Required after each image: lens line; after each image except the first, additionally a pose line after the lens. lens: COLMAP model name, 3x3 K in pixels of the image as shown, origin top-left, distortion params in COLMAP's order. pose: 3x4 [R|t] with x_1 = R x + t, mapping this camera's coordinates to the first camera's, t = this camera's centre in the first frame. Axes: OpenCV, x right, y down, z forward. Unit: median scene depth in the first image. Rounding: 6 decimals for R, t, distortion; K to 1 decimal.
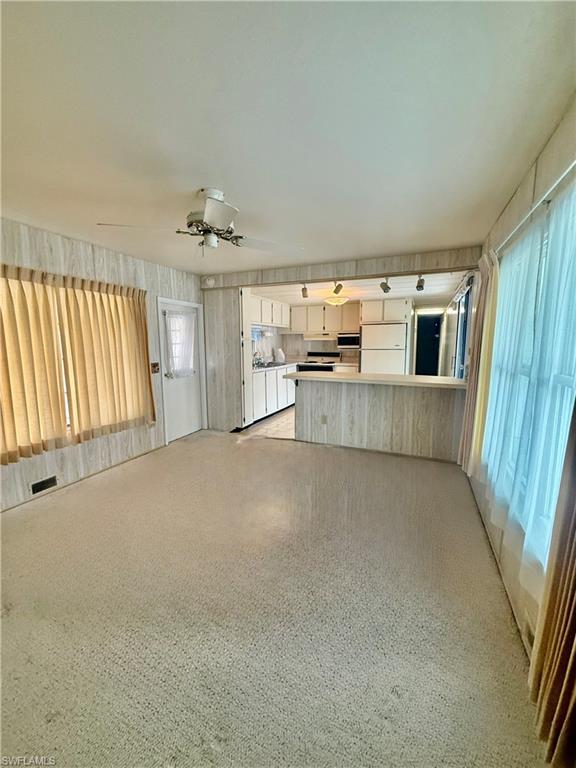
lens RADIAL K [[306.0, 0, 286.4], [0, 306.0, 381.7], [0, 0, 1]] dist [0.000087, 0.000212]
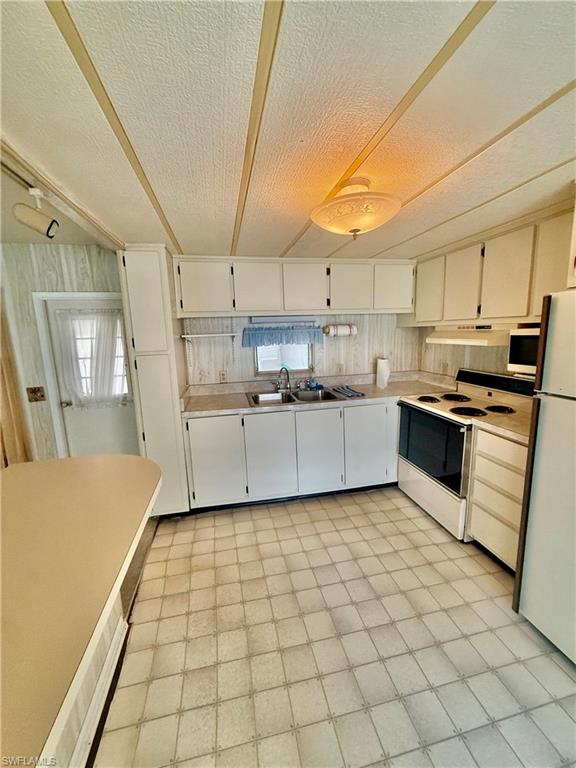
lens RADIAL K [[306.0, 0, 286.4], [0, 306.0, 381.7], [0, 0, 1]] dist [0.000087, 0.000212]
pose [[0.584483, 0.117270, -0.802887, 0.487439], [-0.077600, 0.993044, 0.088553, -0.184461], [0.807687, 0.010546, 0.589518, 1.061416]]
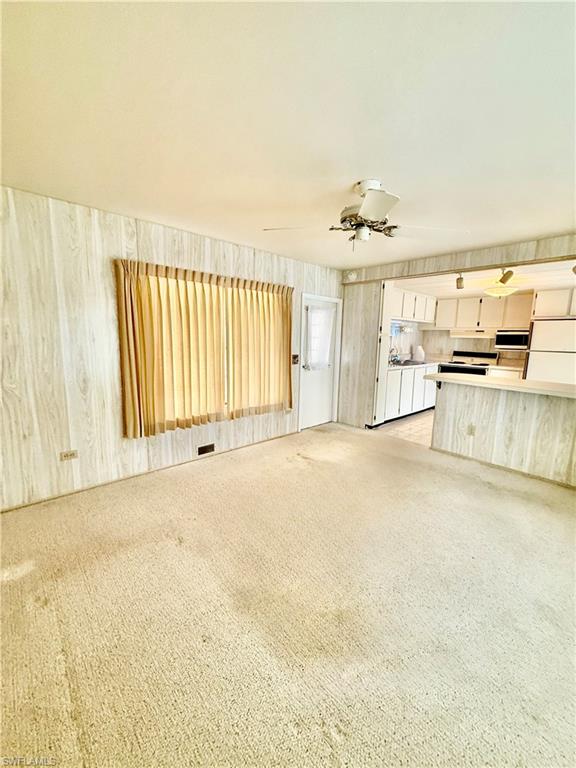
lens RADIAL K [[306.0, 0, 286.4], [0, 306.0, 381.7], [0, 0, 1]] dist [0.000087, 0.000212]
pose [[0.913186, 0.085630, -0.398445, -0.021213], [-0.078715, 0.996327, 0.033717, -0.000776], [0.399868, 0.000574, 0.916572, -0.000372]]
